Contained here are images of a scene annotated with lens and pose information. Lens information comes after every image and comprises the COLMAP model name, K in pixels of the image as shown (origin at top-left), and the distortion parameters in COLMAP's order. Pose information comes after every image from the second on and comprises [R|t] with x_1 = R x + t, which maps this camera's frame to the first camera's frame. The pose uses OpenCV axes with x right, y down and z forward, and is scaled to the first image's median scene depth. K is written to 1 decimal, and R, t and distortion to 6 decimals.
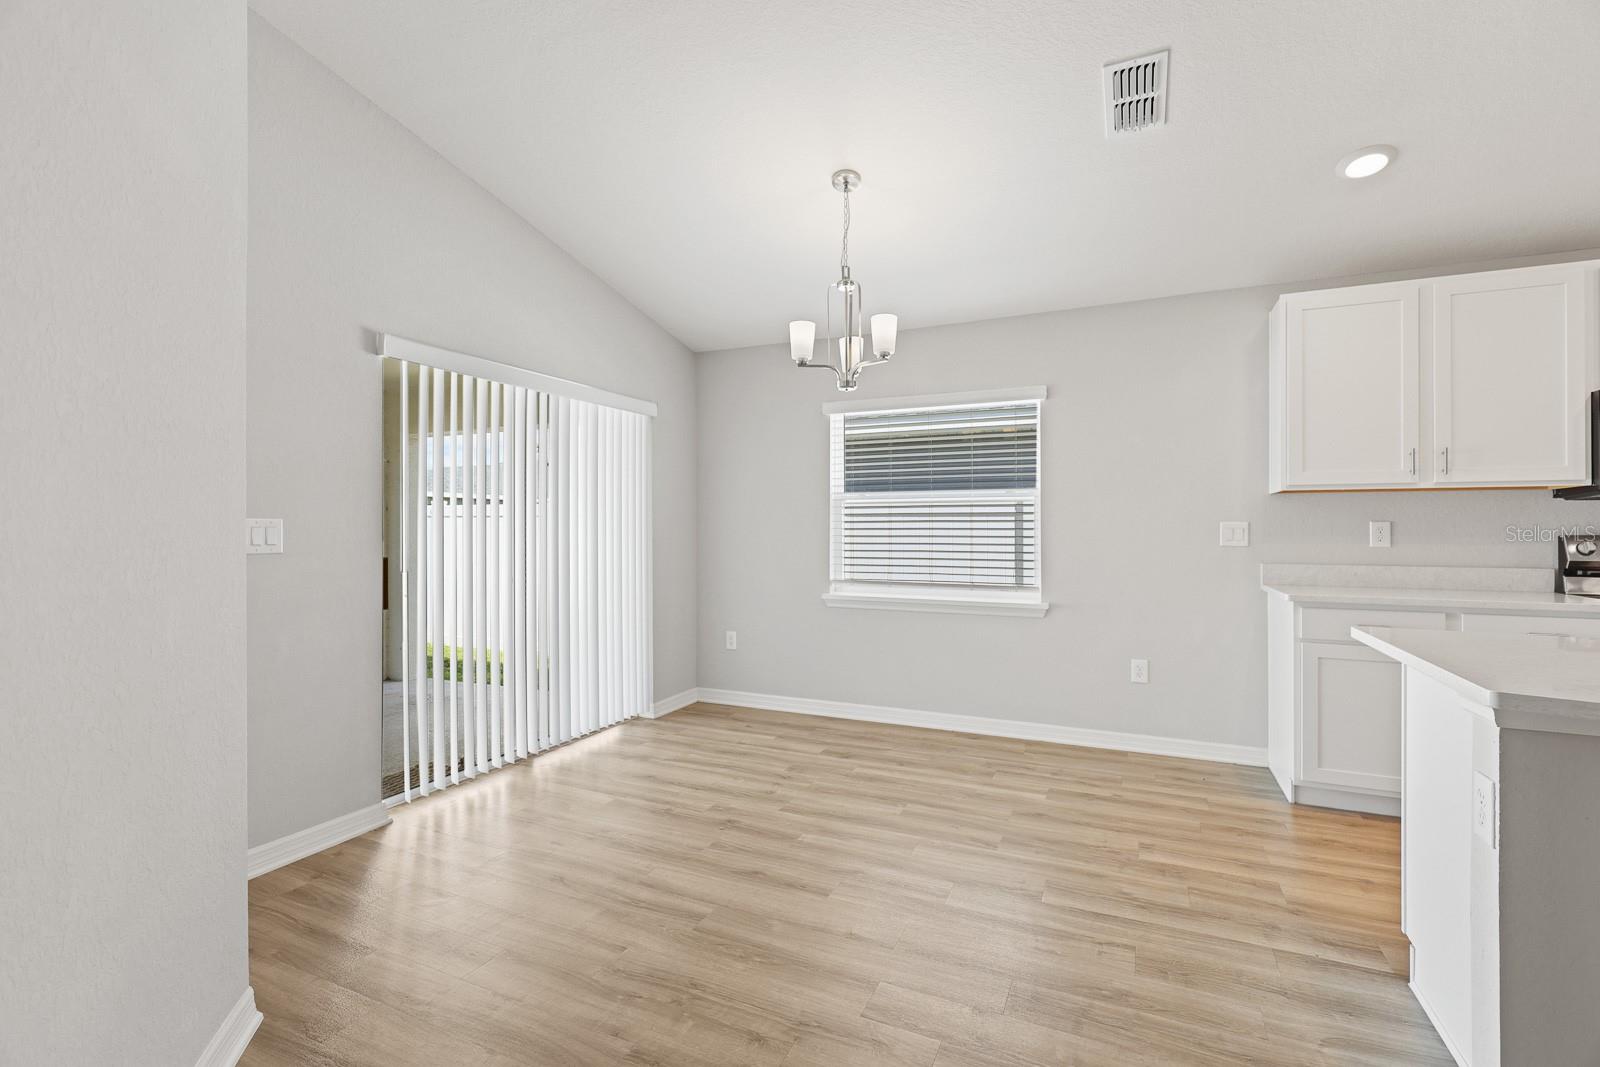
lens RADIAL K [[725.7, 0, 805.0], [0, 725.7, 525.8], [0, 0, 1]] dist [0.001130, 0.000010]
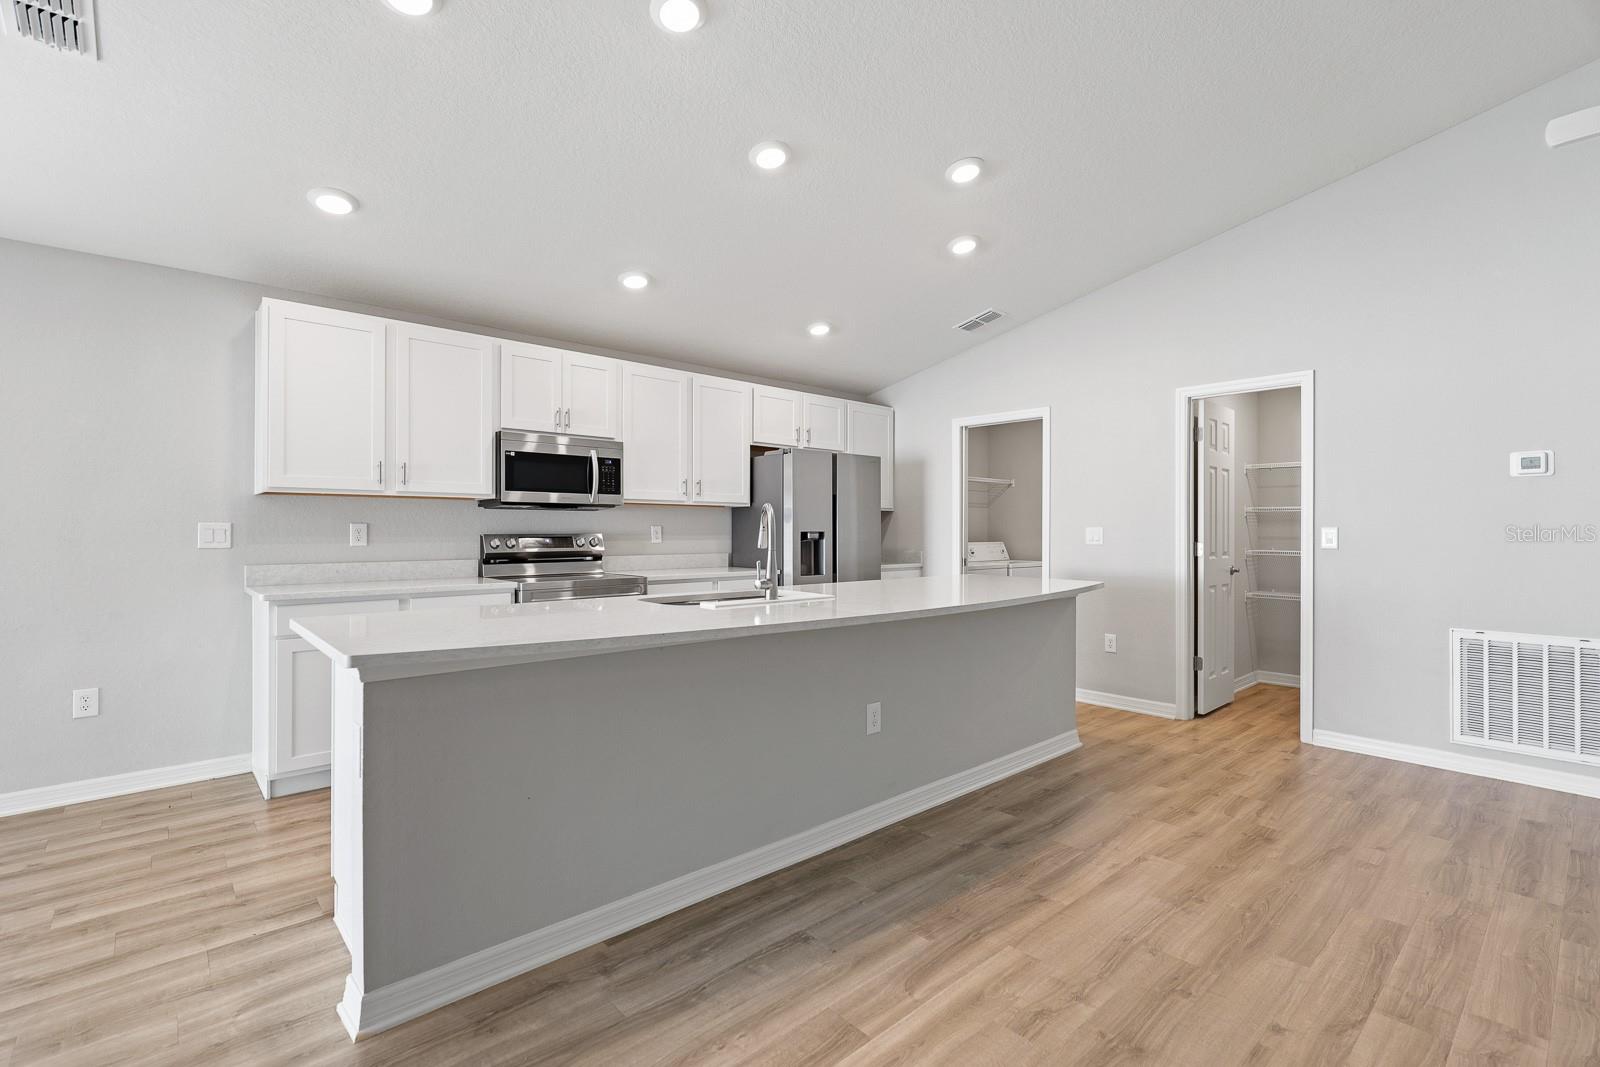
lens RADIAL K [[725.7, 0, 805.3], [0, 725.7, 525.0], [0, 0, 1]] dist [0.001130, 0.000010]
pose [[0.398745, 0.005910, 0.917043, 0.036055], [-0.001555, 0.999982, -0.005768, 0.002322], [-0.917060, 0.000874, 0.398747, -0.098934]]
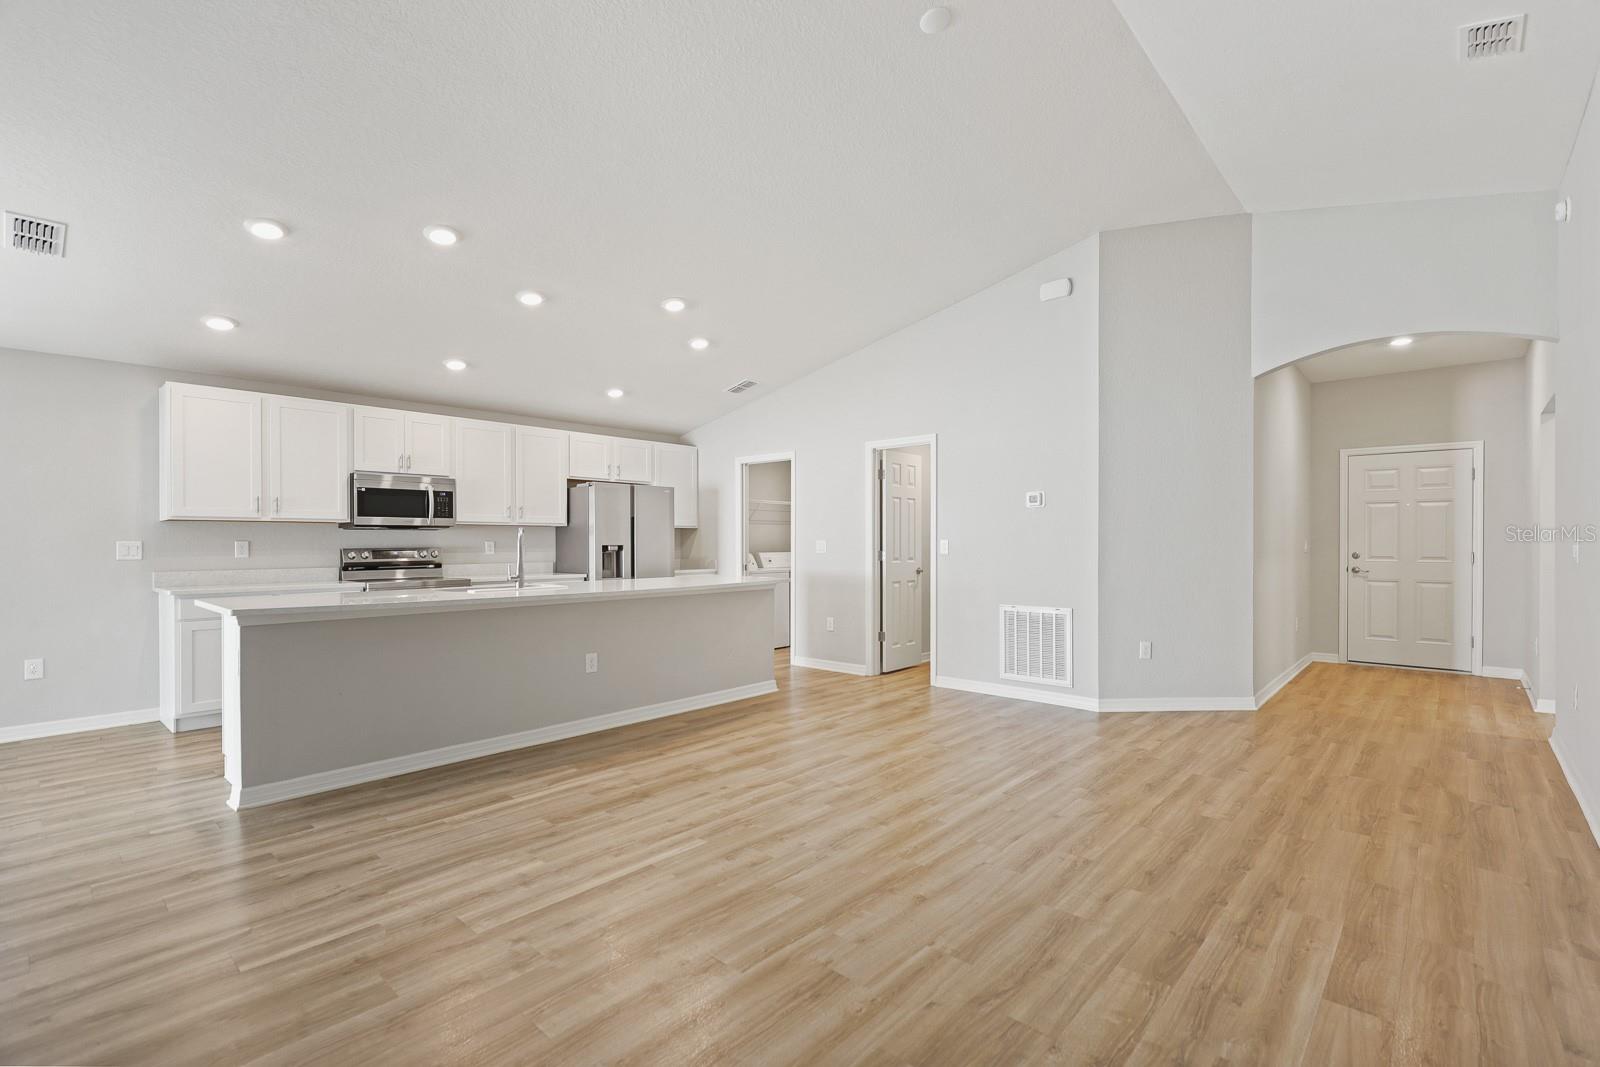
lens RADIAL K [[725.7, 0, 811.5], [0, 725.7, 541.6], [0, 0, 1]] dist [0.001130, 0.000010]
pose [[0.300143, -0.000881, 0.953894, -0.349275], [0.004179, 0.999991, -0.000392, 0.001098], [-0.953885, 0.004104, 0.300144, -0.682976]]
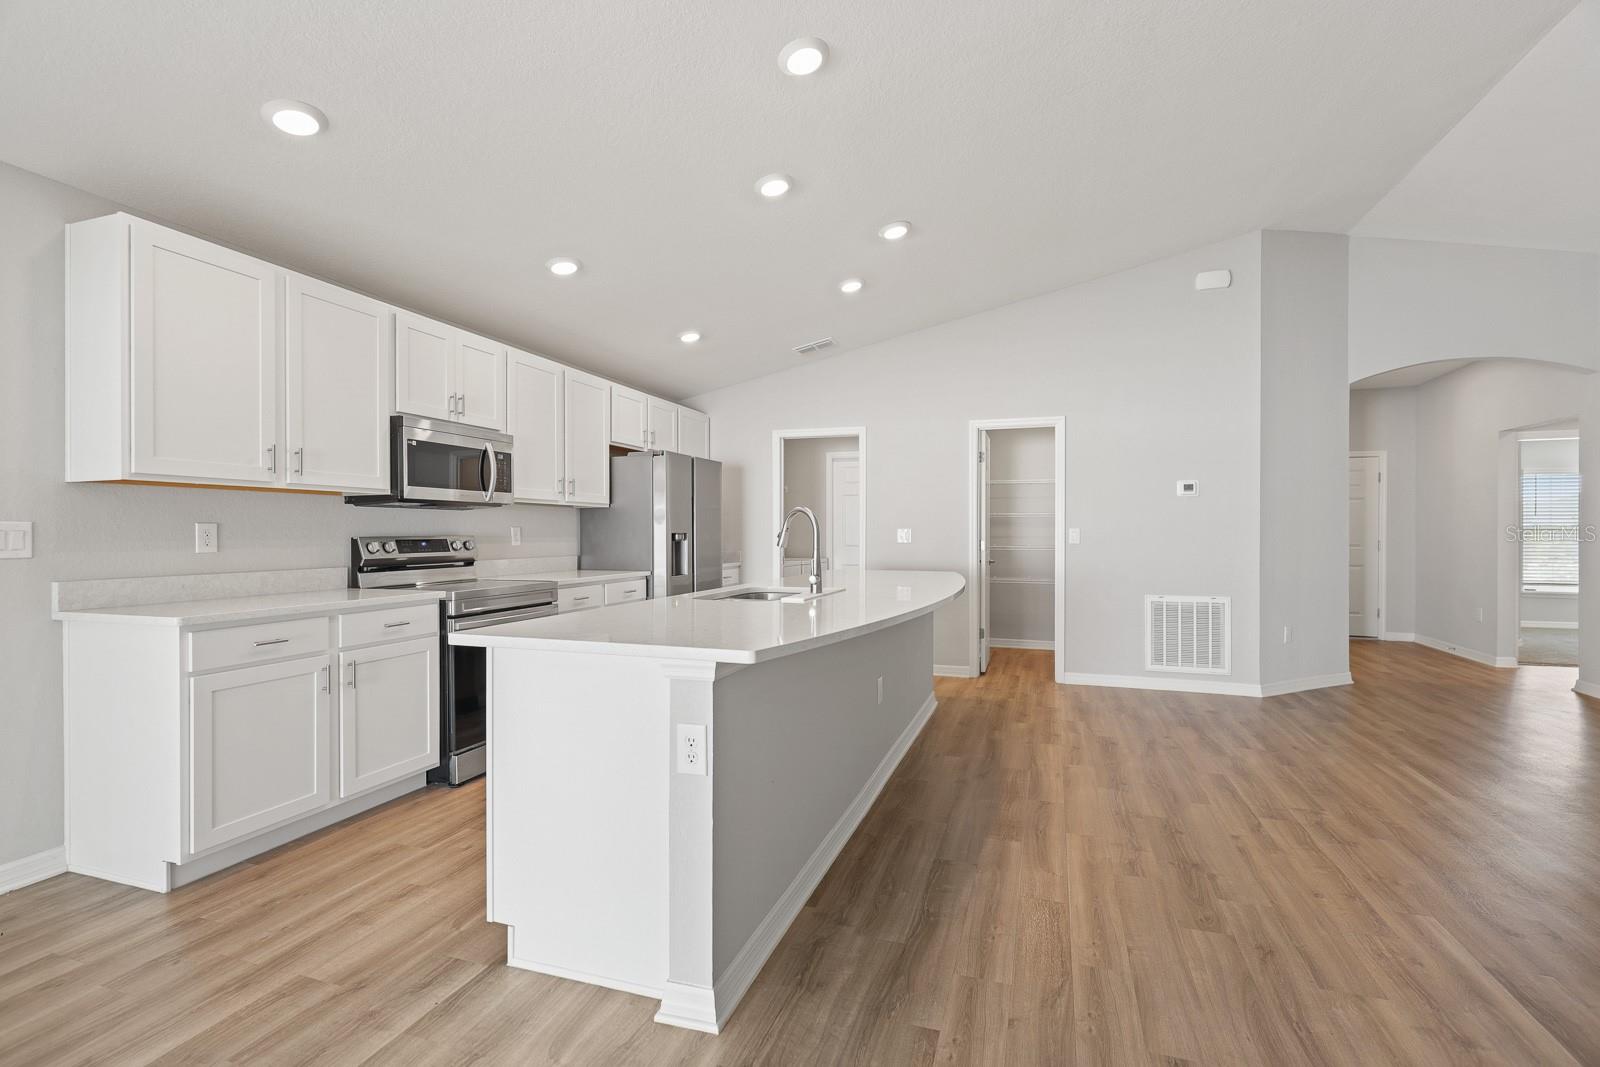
lens RADIAL K [[725.7, 0, 806.8], [0, 725.7, 530.2], [0, 0, 1]] dist [0.001130, 0.000010]
pose [[-0.100006, 0.000993, 0.994986, -0.156086], [-0.000485, 0.999999, -0.001047, 0.003360], [-0.994987, -0.000587, -0.100006, 0.416066]]
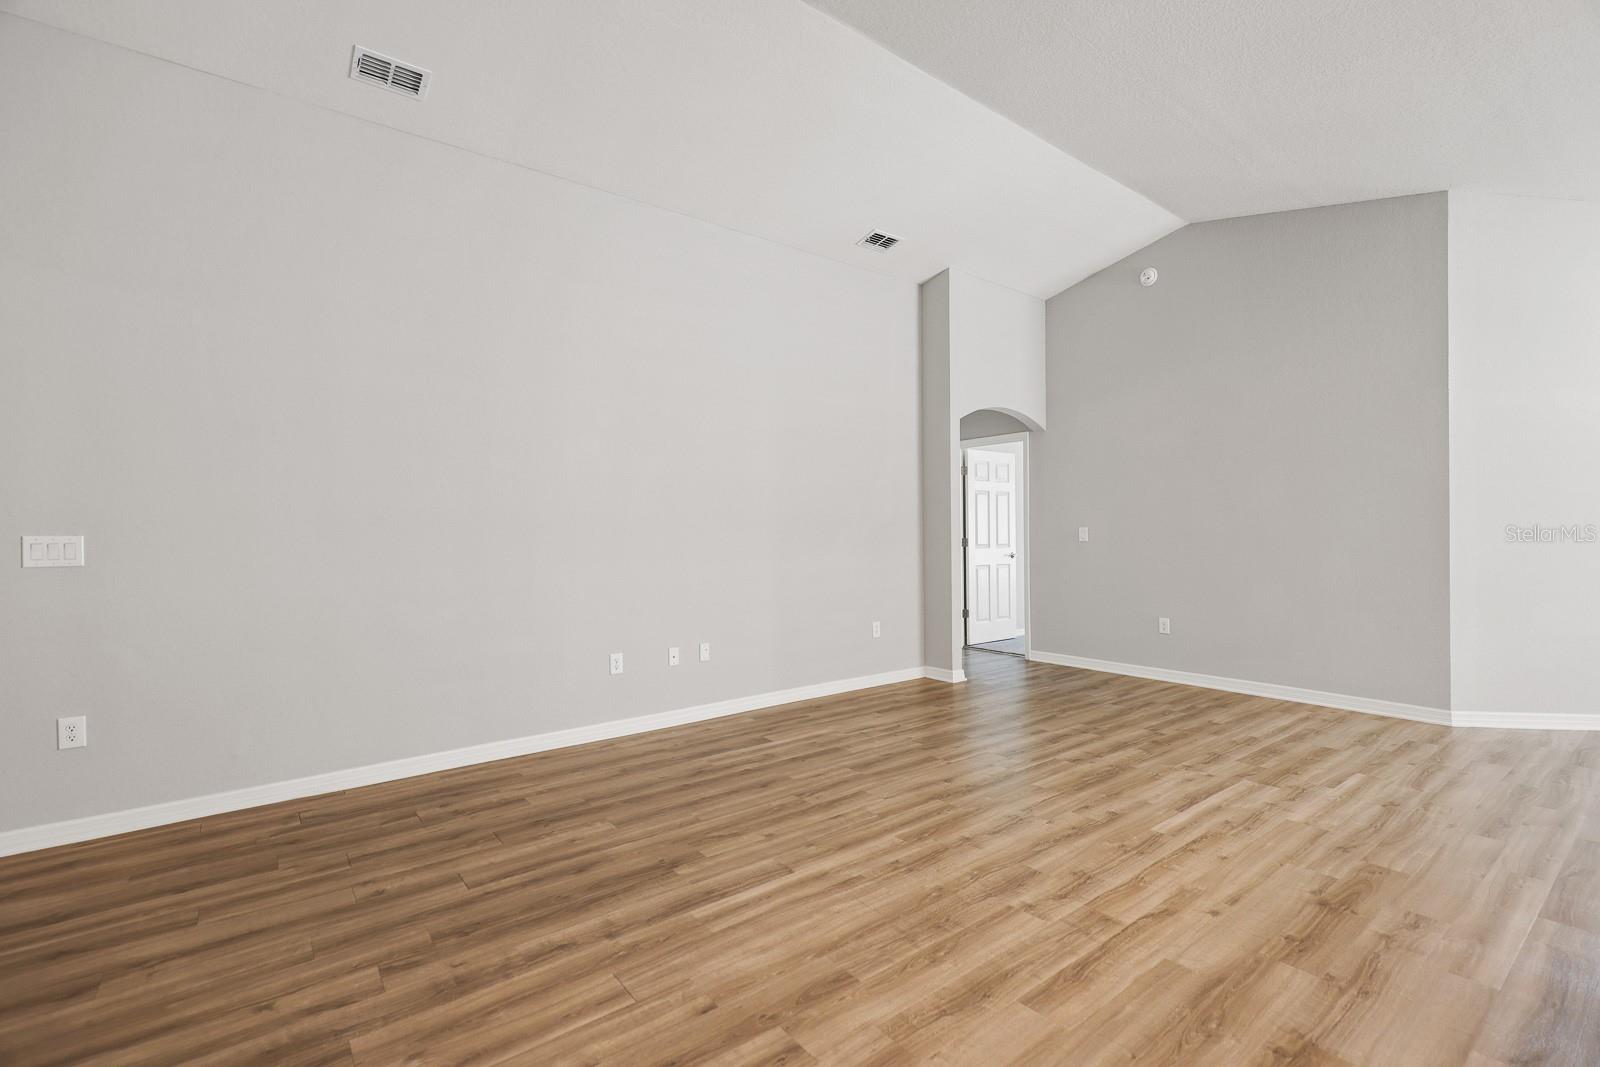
lens RADIAL K [[725.7, 0, 813.1], [0, 725.7, 535.0], [0, 0, 1]] dist [0.001130, 0.000010]
pose [[-0.456470, 0.003915, -0.889730, 1.517341], [0.007238, 0.999974, 0.000687, 0.007046], [0.889709, -0.006126, -0.456486, -0.231567]]
